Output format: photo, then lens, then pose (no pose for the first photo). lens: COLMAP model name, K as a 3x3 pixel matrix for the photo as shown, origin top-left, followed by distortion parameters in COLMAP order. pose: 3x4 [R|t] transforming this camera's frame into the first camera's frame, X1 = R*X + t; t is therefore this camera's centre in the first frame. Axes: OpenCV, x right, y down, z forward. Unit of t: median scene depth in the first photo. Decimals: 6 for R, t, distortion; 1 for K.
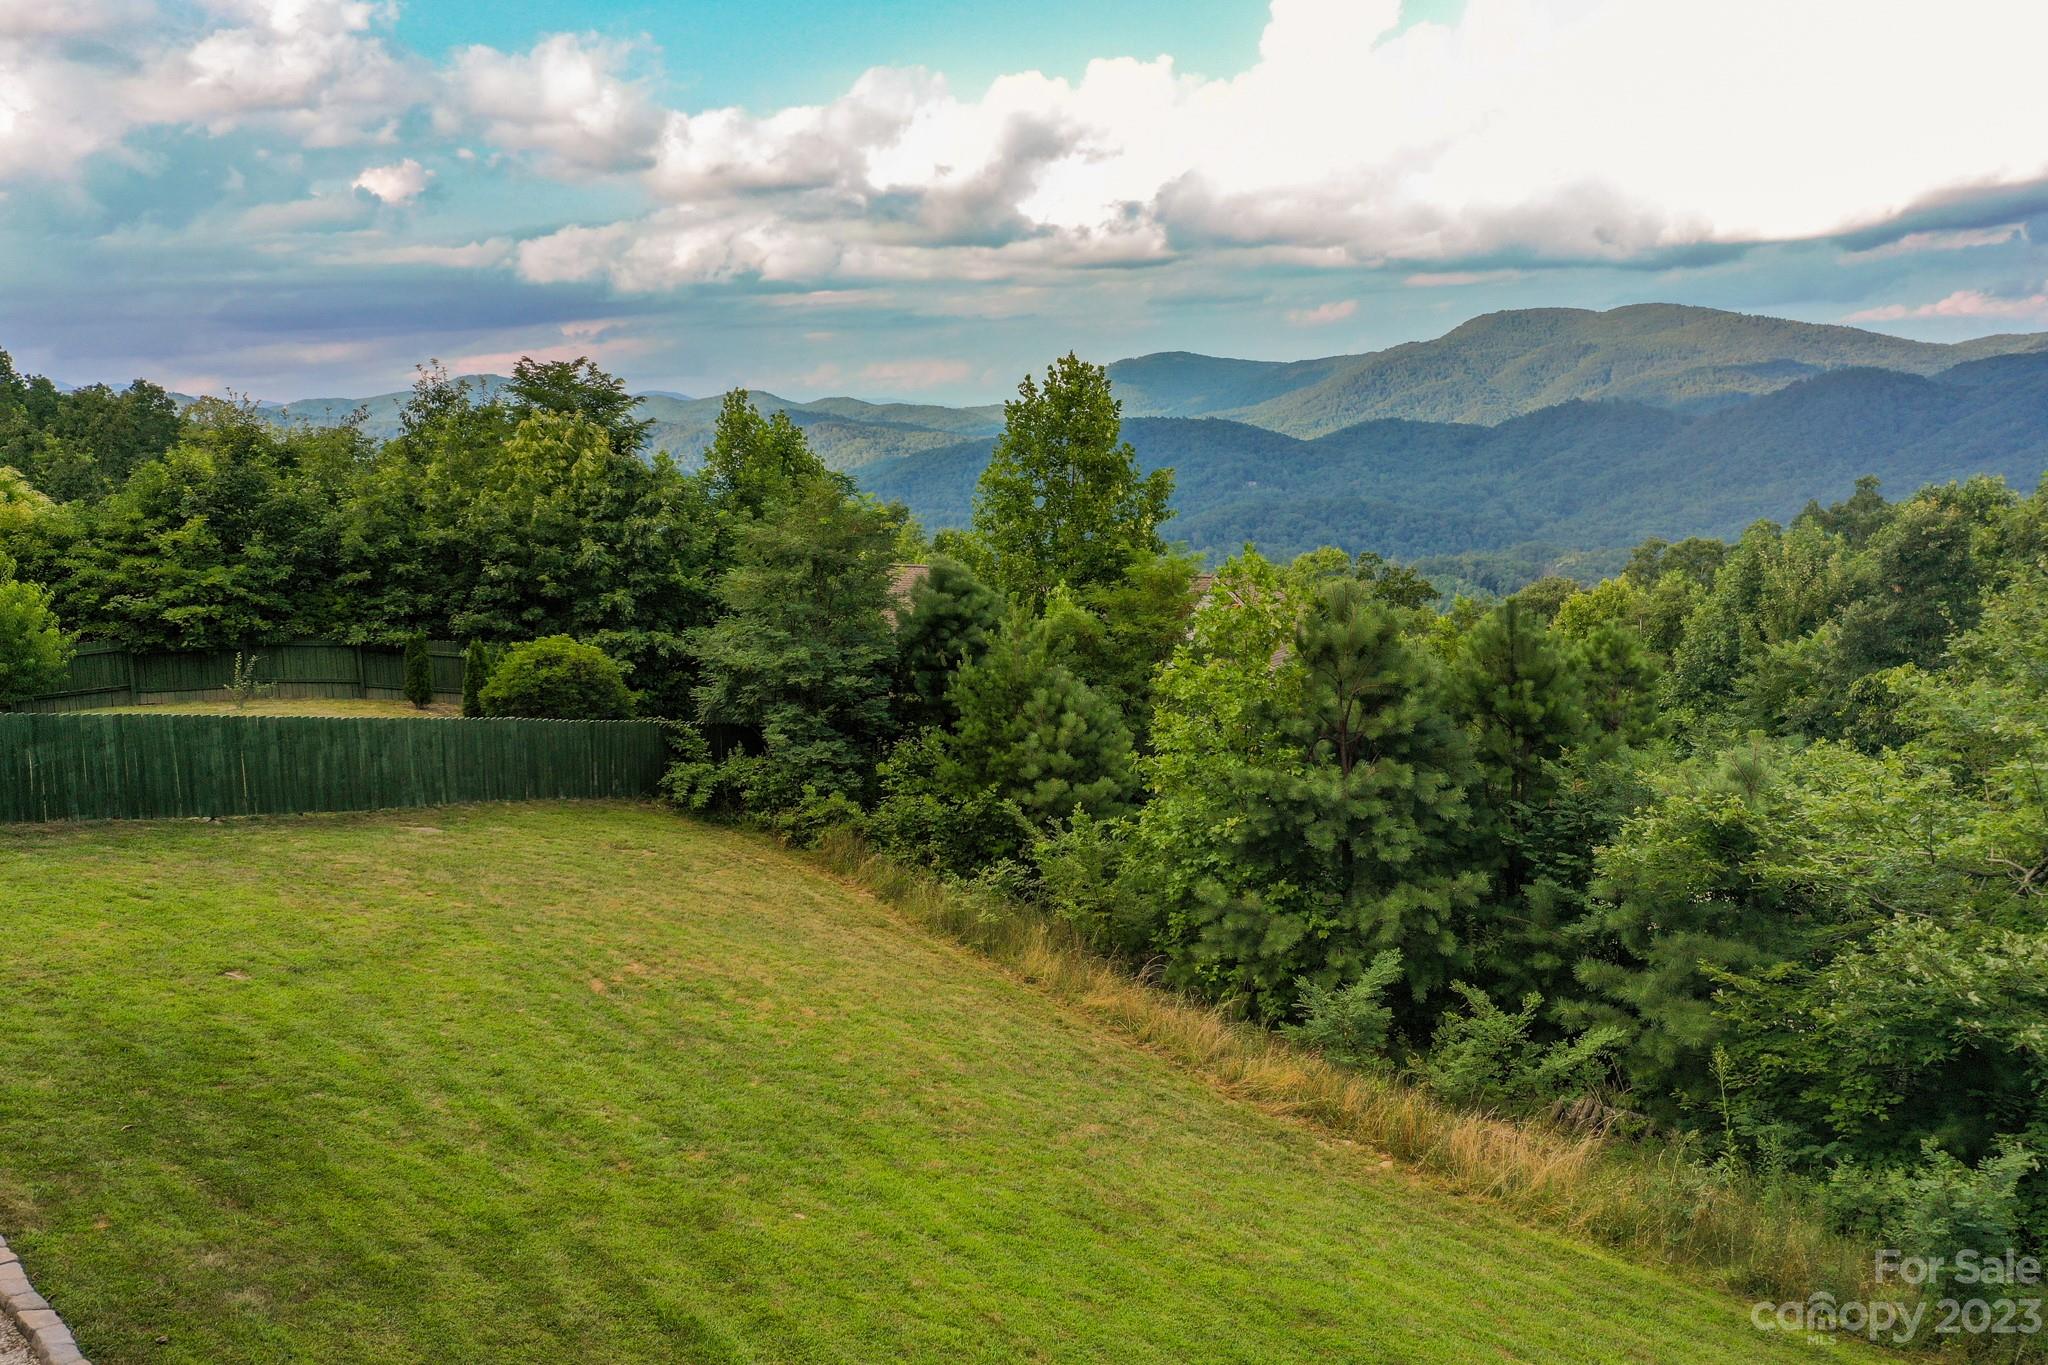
lens RADIAL K [[1678.5, 0, 1036.9], [0, 1678.5, 634.9], [0, 0, 1]] dist [0.011374, 0.011514]
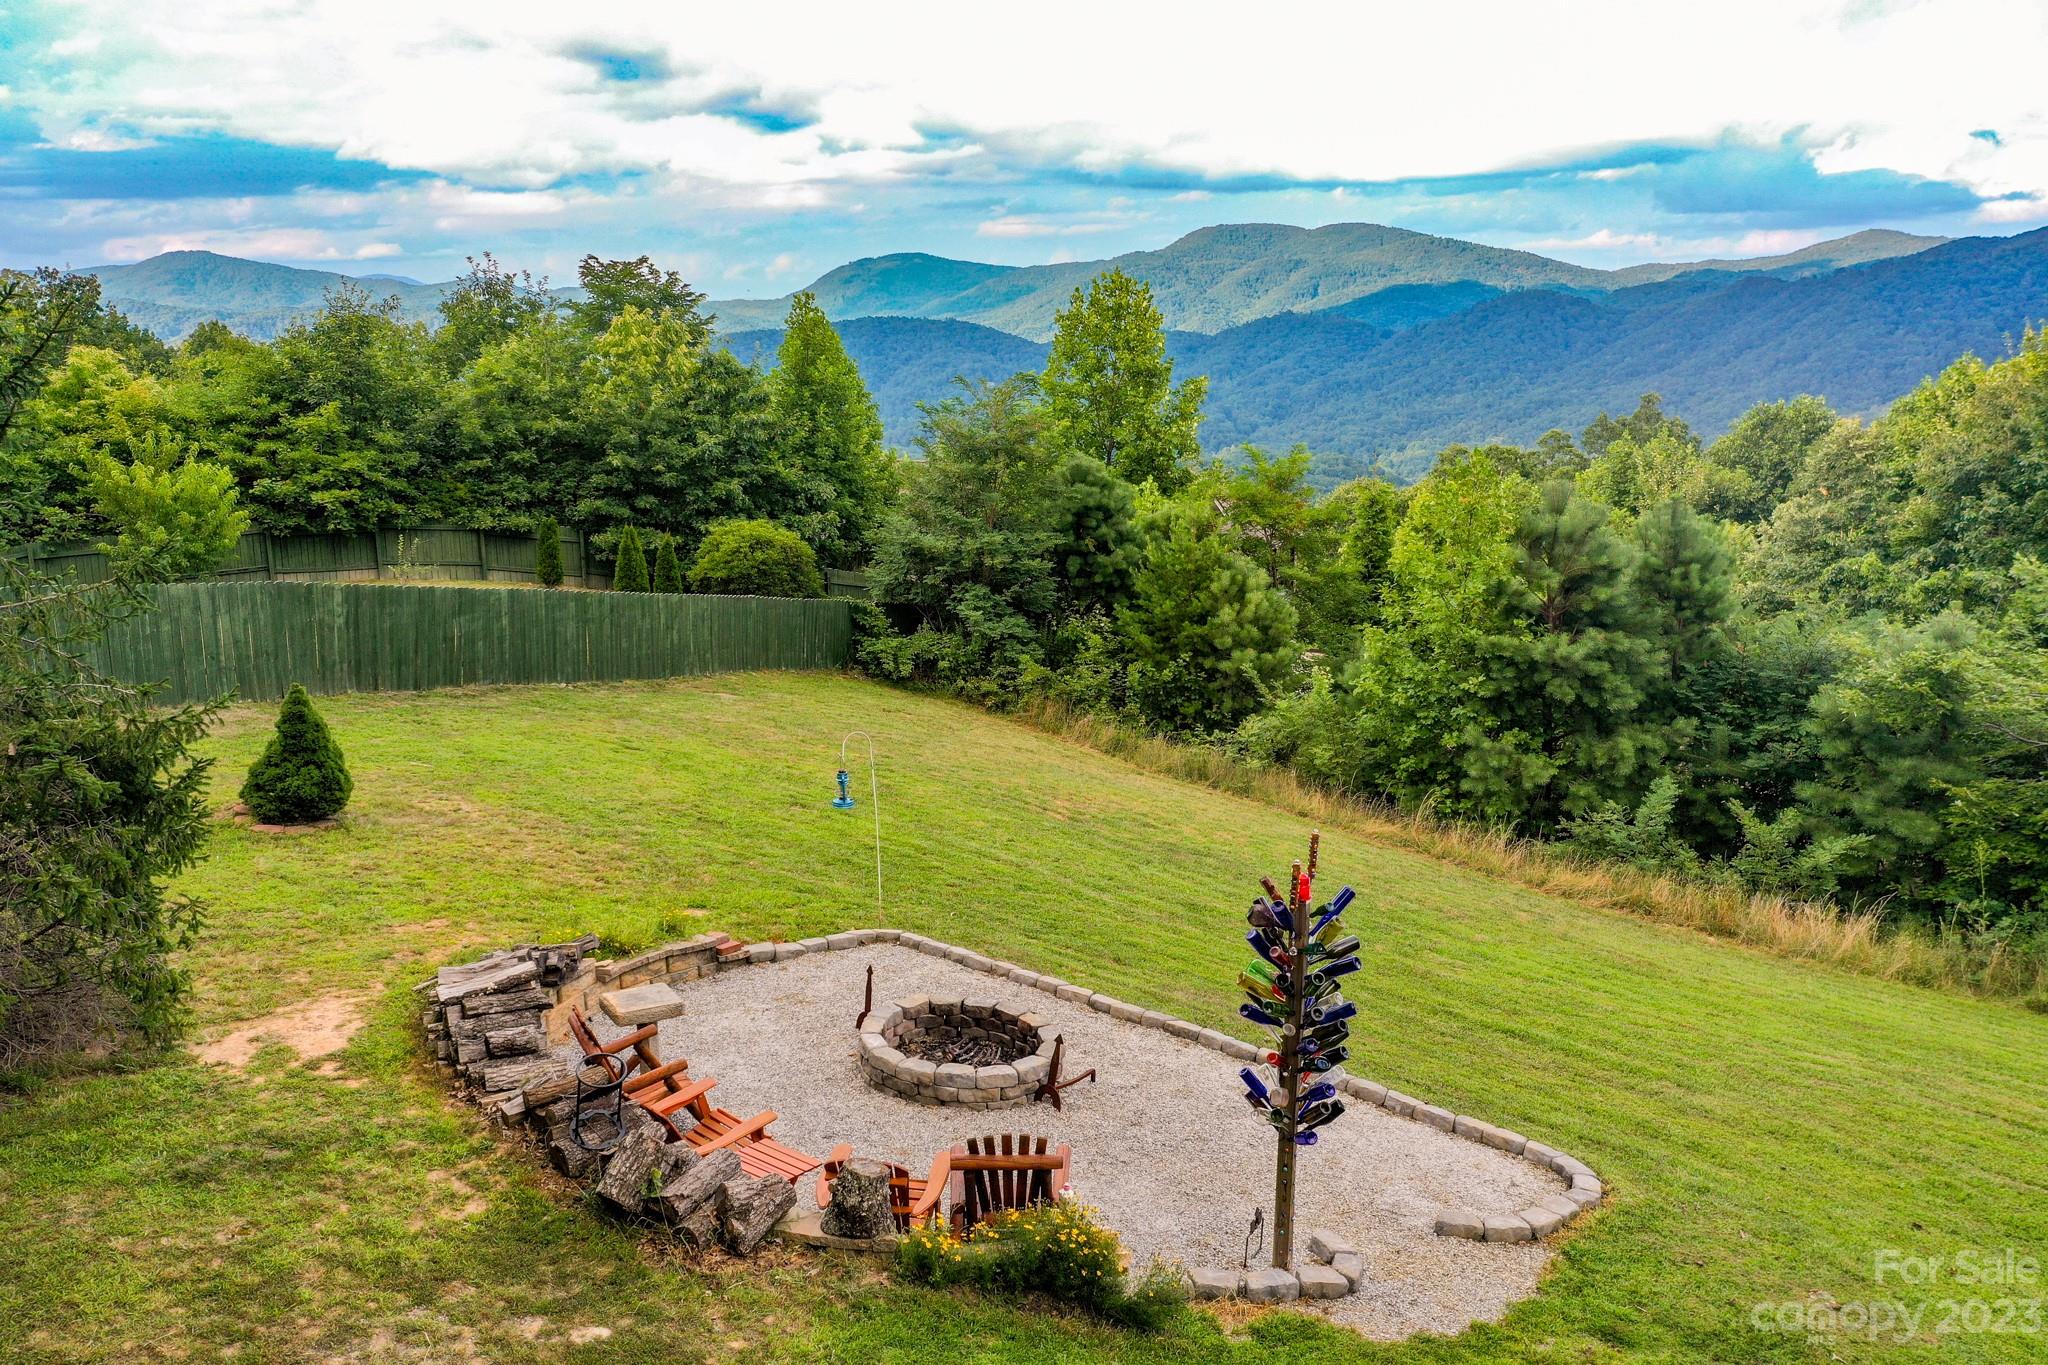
lens RADIAL K [[1614.3, 0, 1026.3], [0, 1614.3, 631.8], [0, 0, 1]] dist [0.016284, 0.005663]
pose [[0.987406, -0.002342, 0.158188, -0.236356], [-0.007734, 0.997980, 0.063051, 0.003863], [-0.158016, -0.063481, 0.985394, -0.054775]]
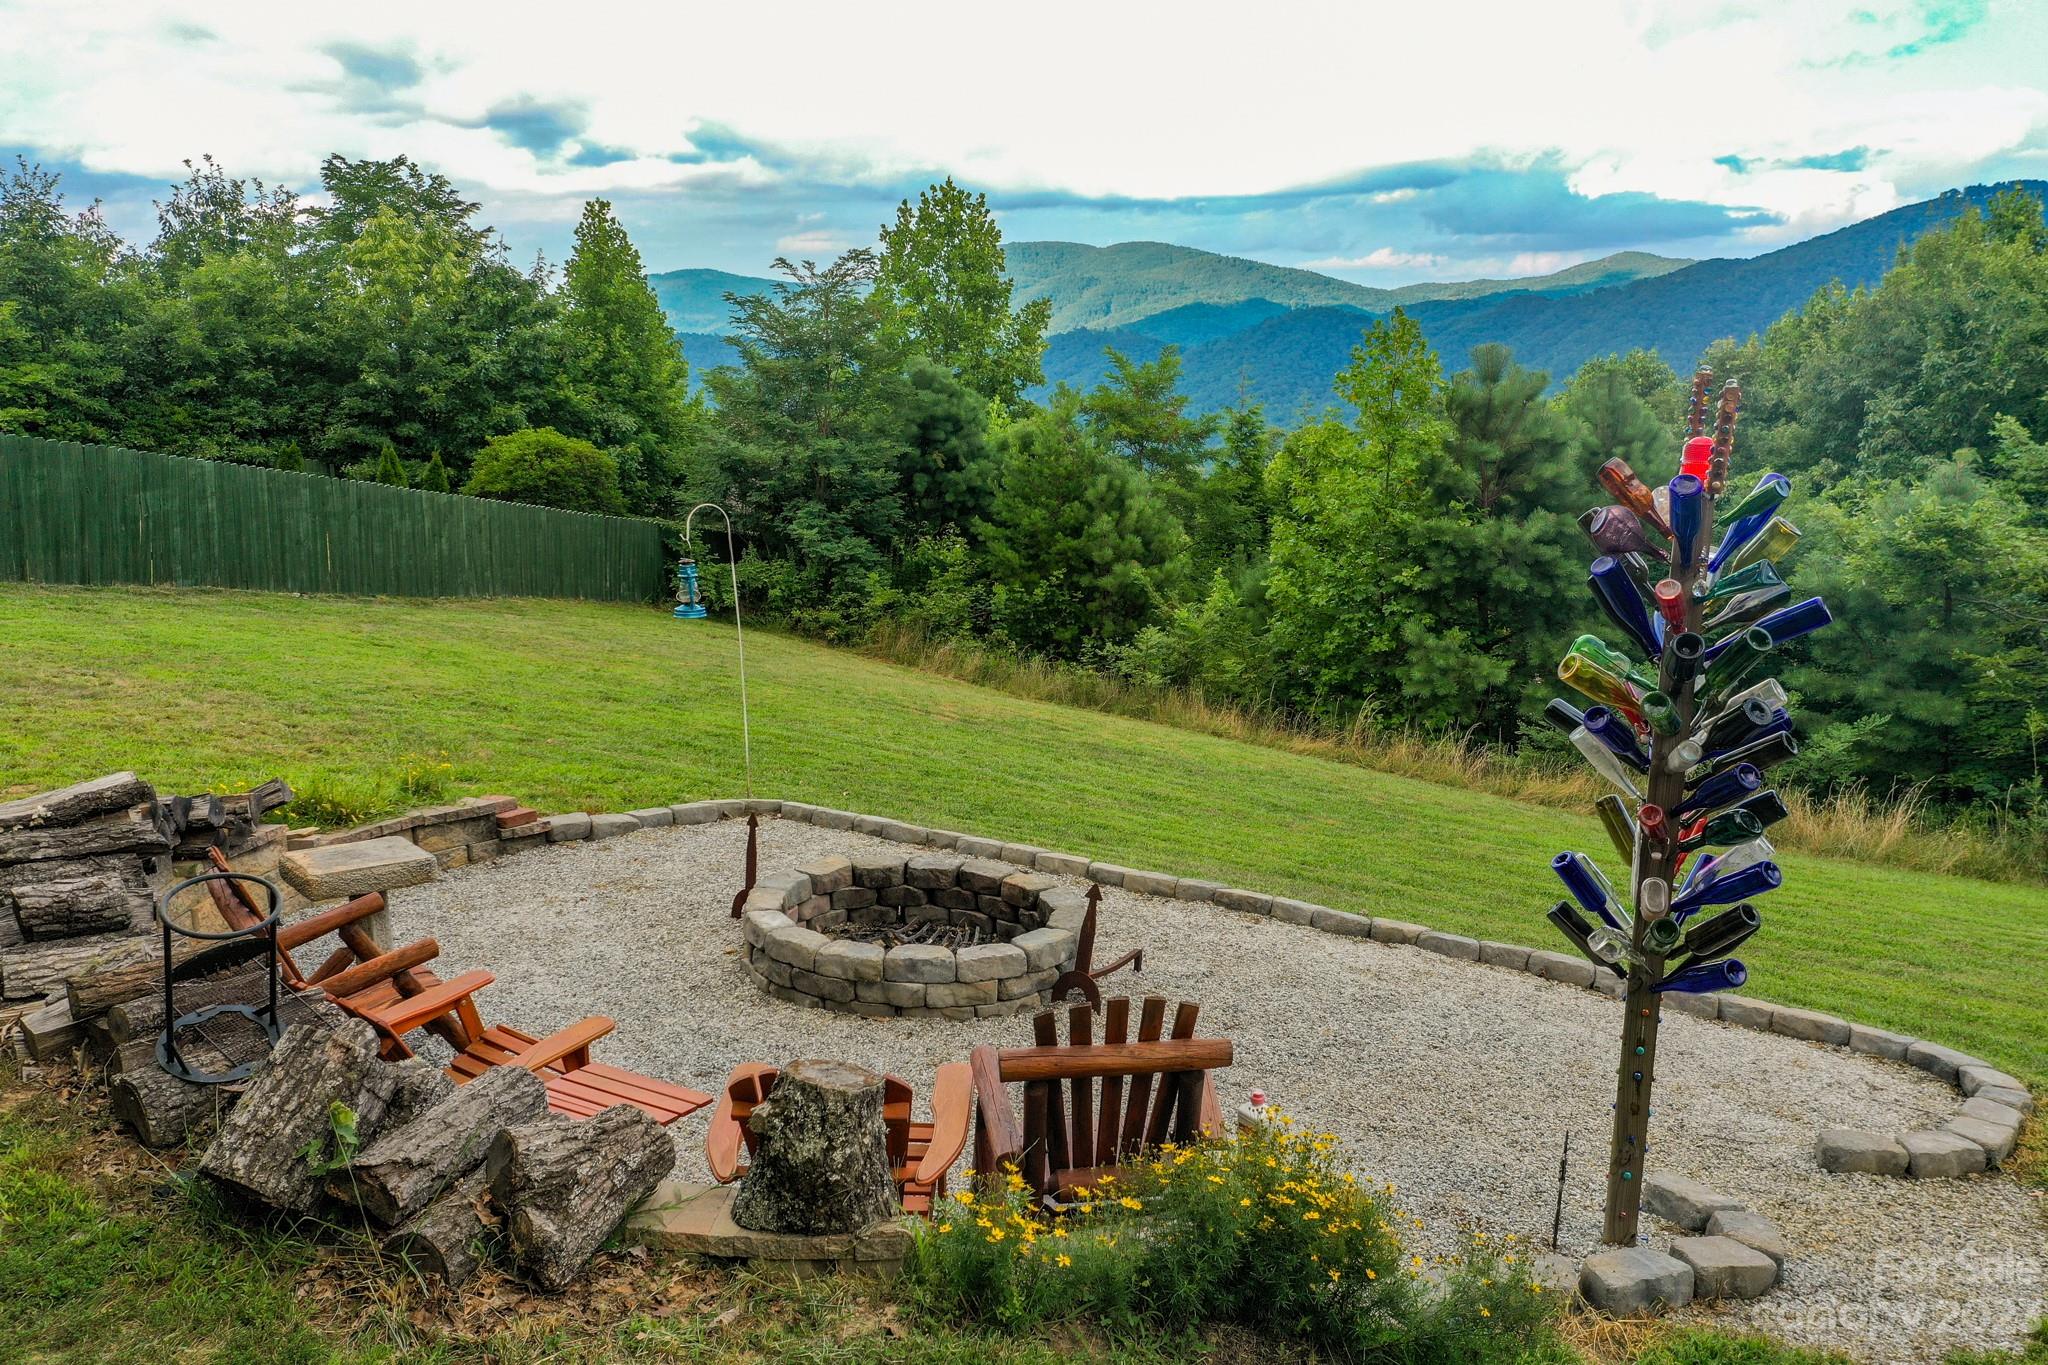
lens RADIAL K [[1620.0, 0, 1017.9], [0, 1620.0, 645.7], [0, 0, 1]] dist [0.016334, 0.005854]
pose [[0.961748, -0.025308, 0.272764, -0.238743], [0.009650, 0.998235, 0.058595, 0.058817], [-0.273765, -0.053721, 0.960295, 0.064258]]
